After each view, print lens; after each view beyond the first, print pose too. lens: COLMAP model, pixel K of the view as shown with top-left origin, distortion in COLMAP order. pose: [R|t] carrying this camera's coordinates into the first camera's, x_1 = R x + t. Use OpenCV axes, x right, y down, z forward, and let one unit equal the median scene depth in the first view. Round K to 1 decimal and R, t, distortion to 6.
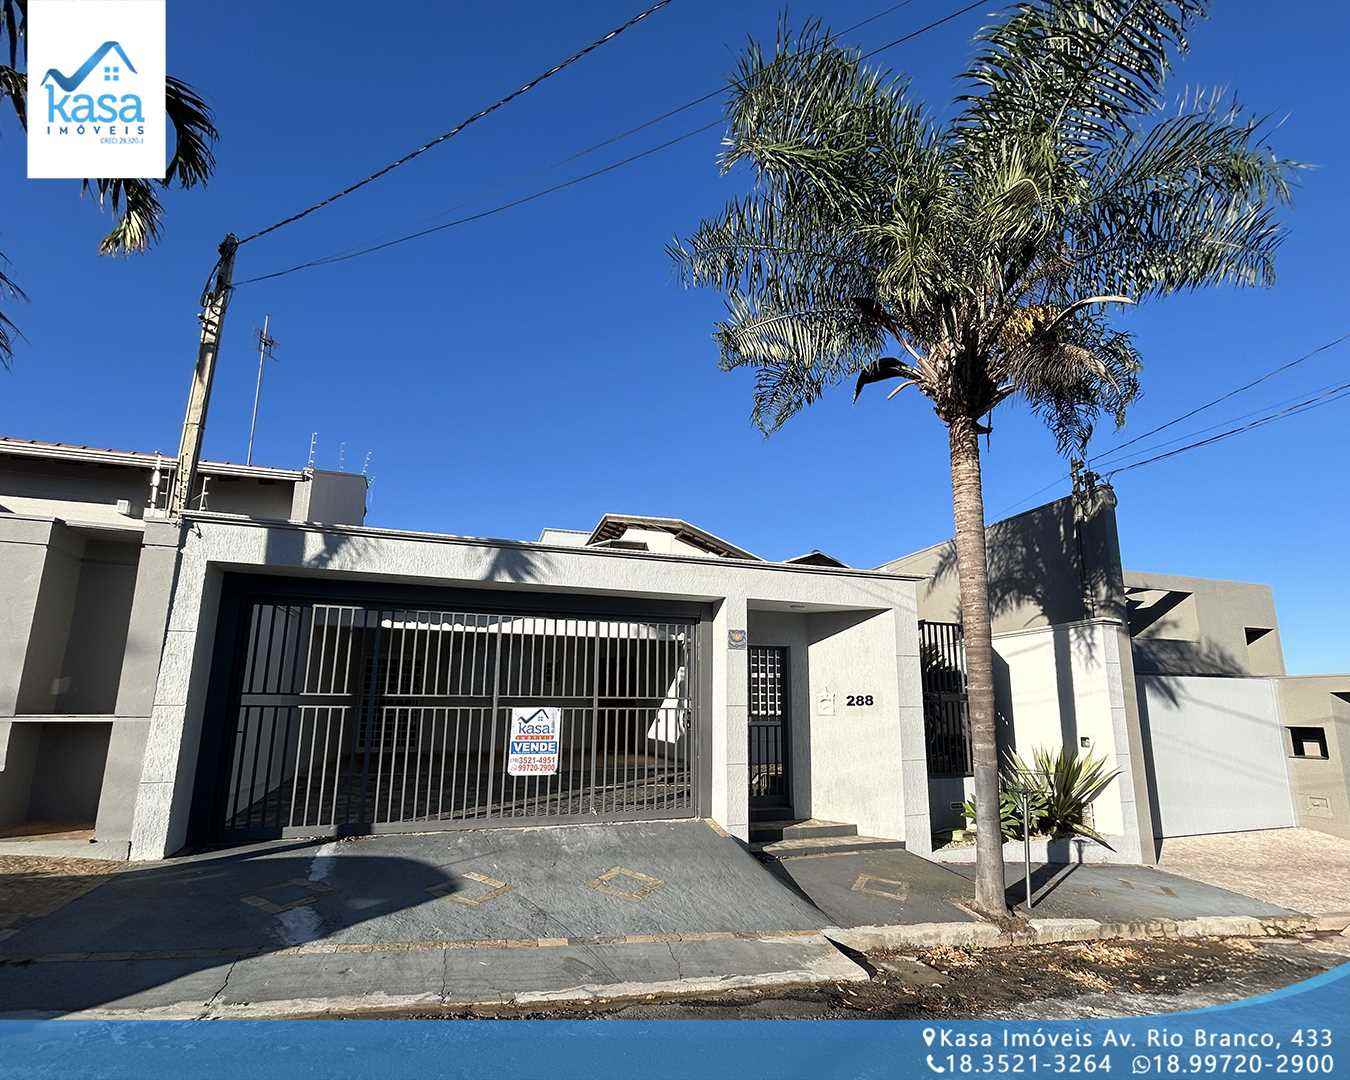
lens RADIAL K [[593.5, 0, 675.1], [0, 593.5, 598.1], [0, 0, 1]] dist [-0.009001, 0.000419]
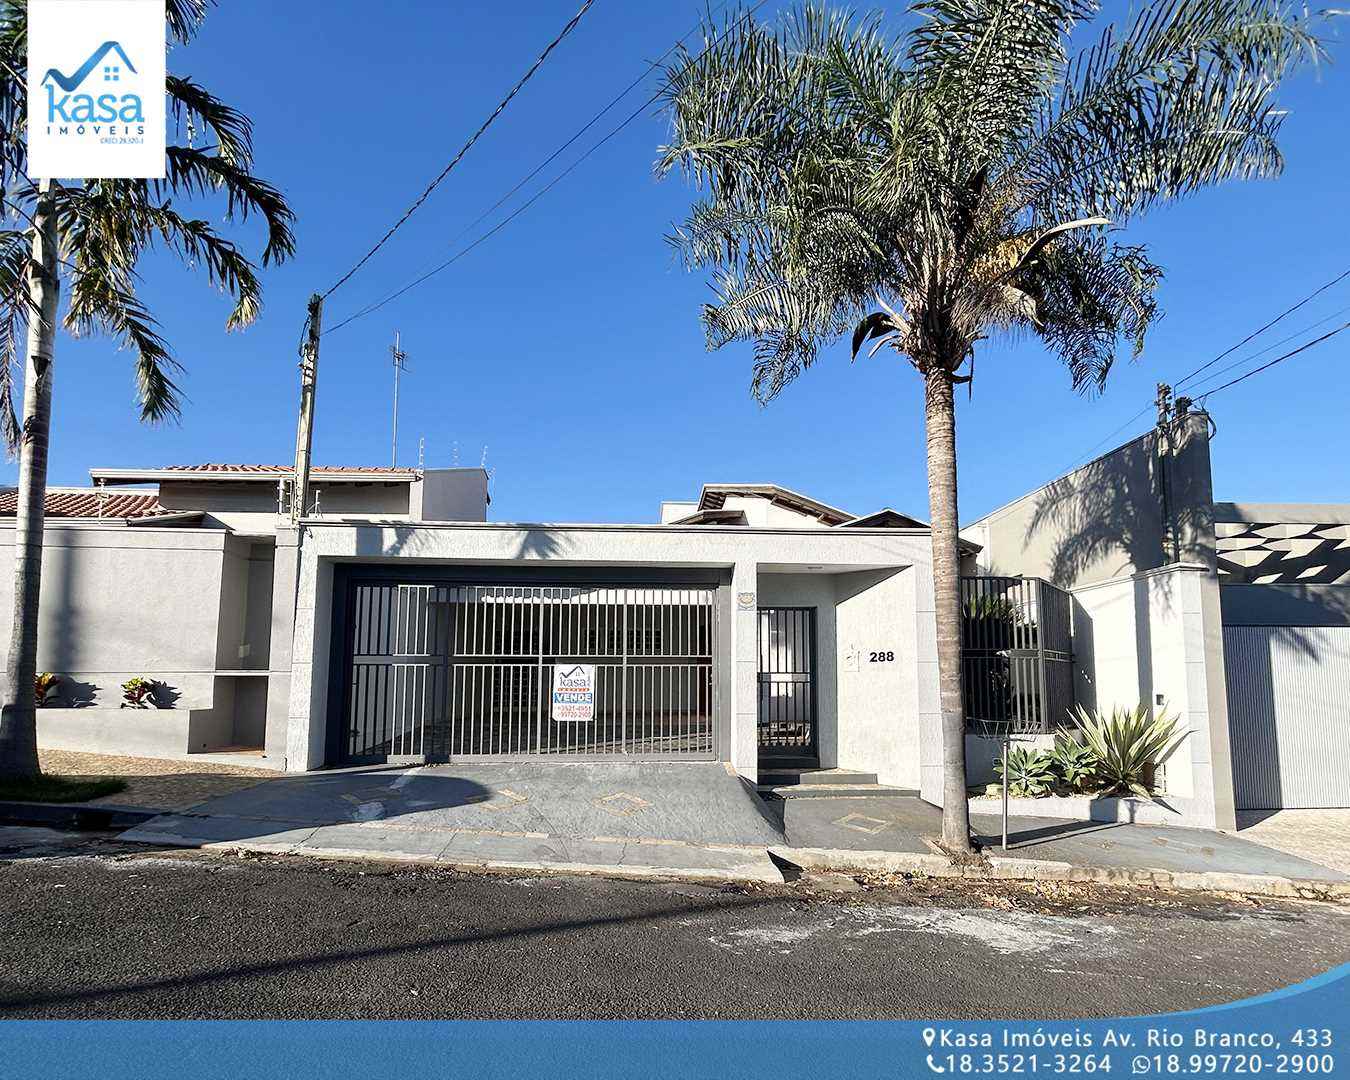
lens RADIAL K [[616.5, 0, 689.1], [0, 616.5, 617.8], [0, 0, 1]] dist [-0.012138, -0.000653]
pose [[0.968993, -0.029126, -0.245367, 0.282653], [0.049227, 0.995877, 0.076192, 0.010158], [0.242136, -0.085908, 0.966432, -0.114470]]
